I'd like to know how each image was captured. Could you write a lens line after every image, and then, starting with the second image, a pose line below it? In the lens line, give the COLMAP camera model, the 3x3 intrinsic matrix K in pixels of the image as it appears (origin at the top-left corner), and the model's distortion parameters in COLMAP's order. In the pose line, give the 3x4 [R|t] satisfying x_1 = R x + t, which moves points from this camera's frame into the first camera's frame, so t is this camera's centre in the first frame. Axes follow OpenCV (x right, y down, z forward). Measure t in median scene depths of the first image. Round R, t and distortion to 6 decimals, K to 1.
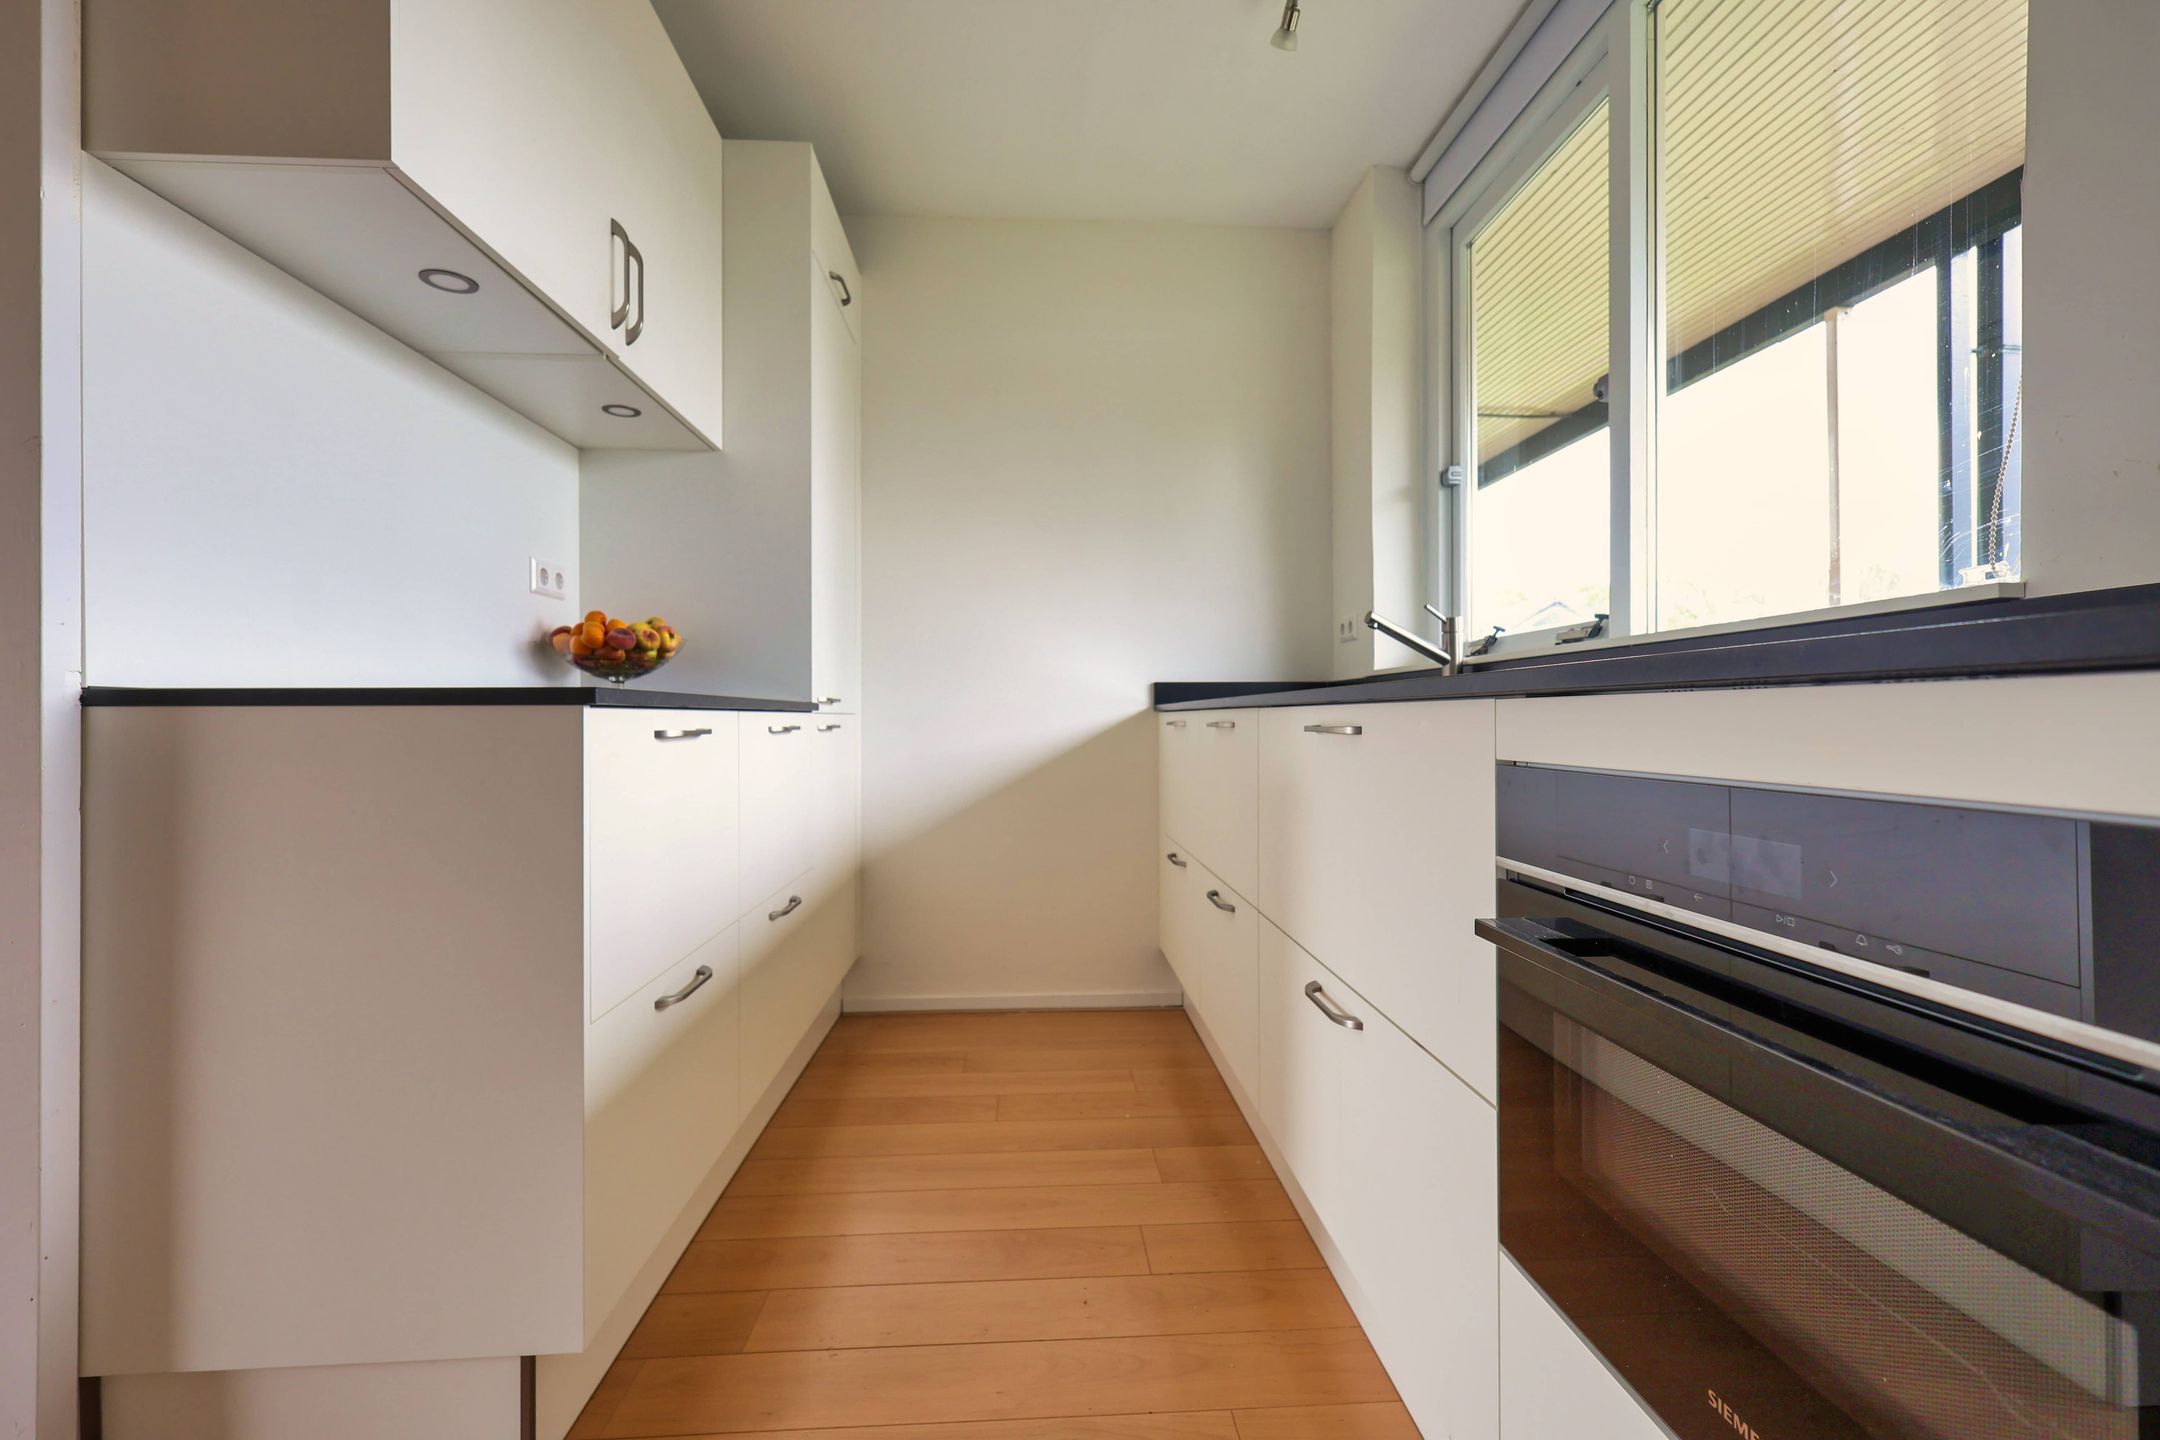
lens RADIAL K [[933.1, 0, 1071.7], [0, 933.1, 713.3], [0, 0, 1]] dist [-0.000096, 0.000018]
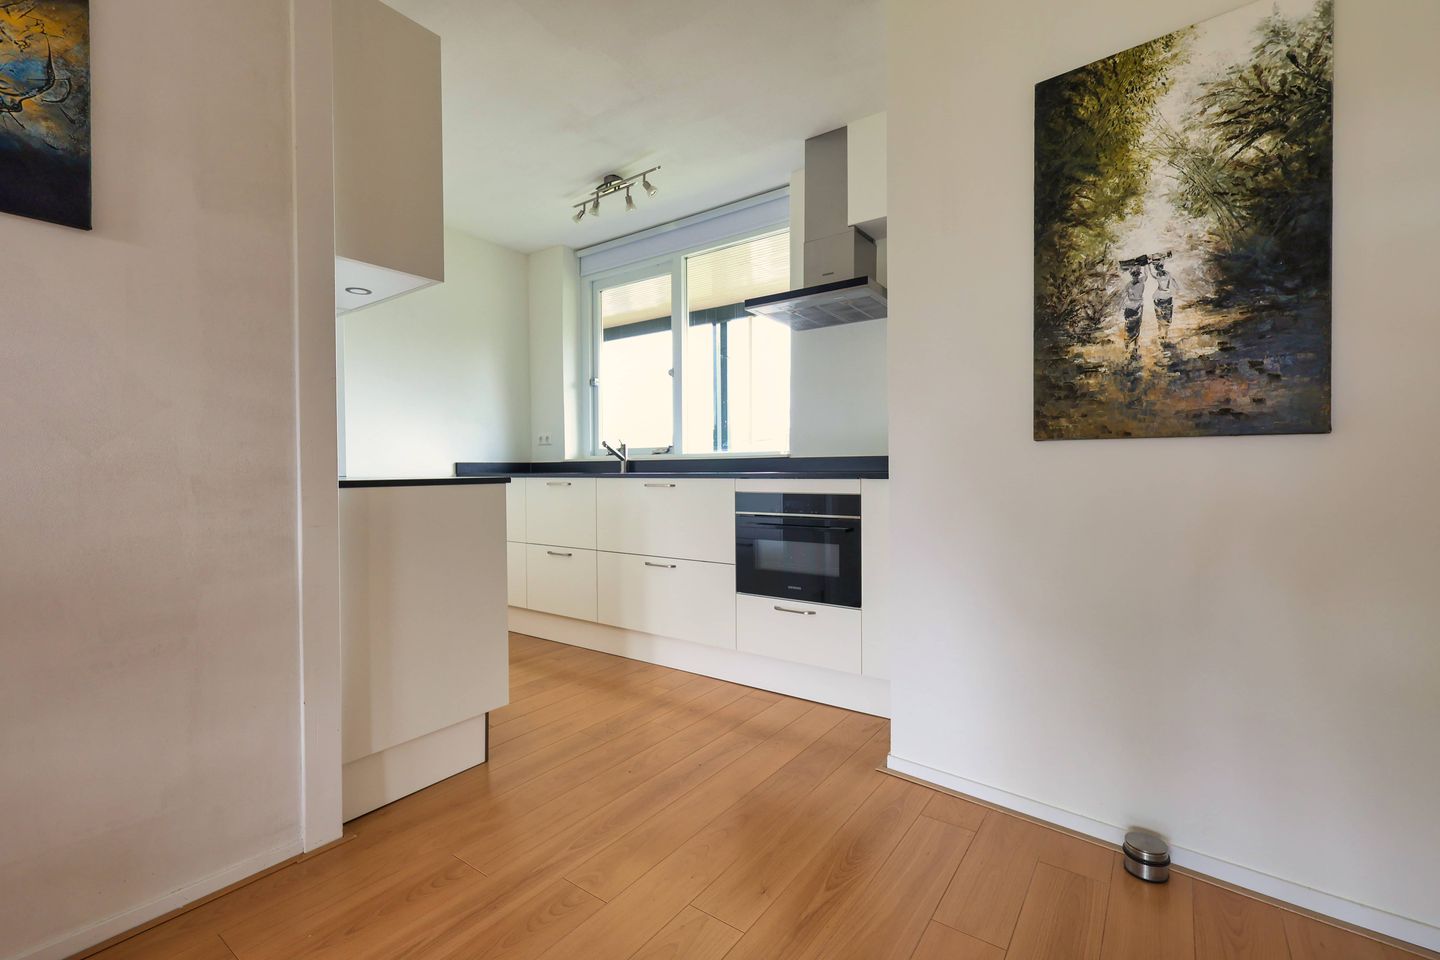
lens RADIAL K [[622.1, 0, 714.4], [0, 622.1, 475.5], [0, 0, 1]] dist [-0.000096, 0.000018]
pose [[0.637536, -0.009861, 0.770358, -0.858794], [0.000830, 0.999926, 0.012113, -0.029913], [-0.770420, -0.007083, 0.637497, -0.394891]]
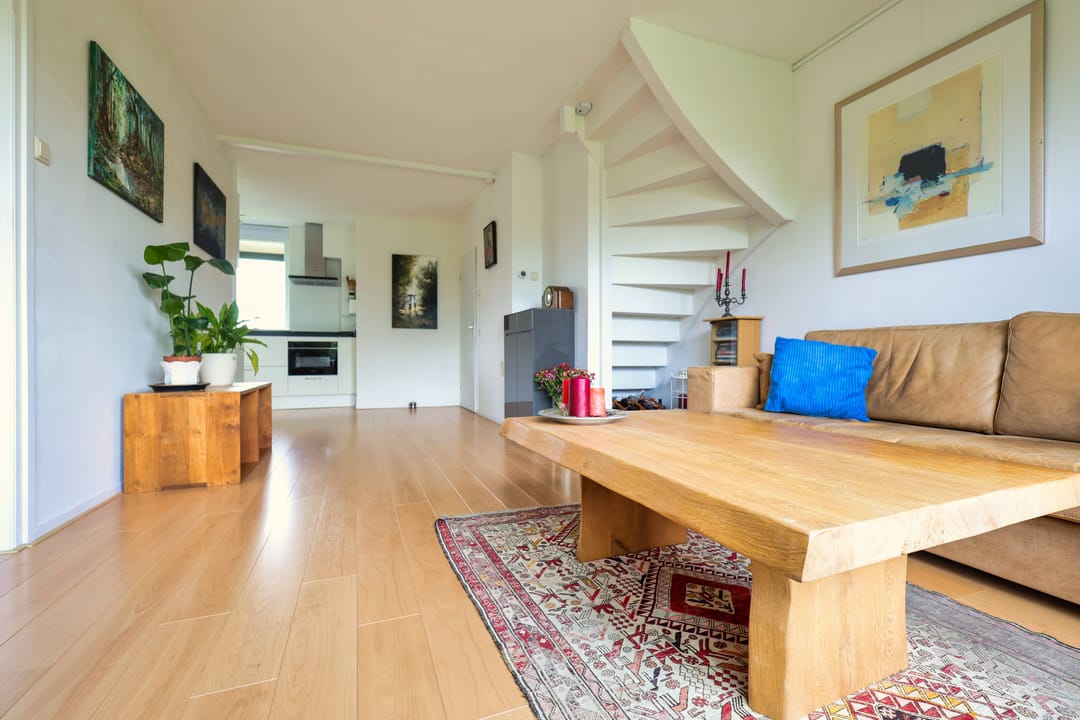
lens RADIAL K [[466.6, 0, 535.8], [0, 466.6, 356.7], [0, 0, 1]] dist [-0.000096, 0.000018]
pose [[-0.302825, -0.000234, 0.953046, -3.057668], [-0.003723, 0.999993, -0.000938, 0.115701], [-0.953039, -0.003832, -0.302824, -0.167827]]
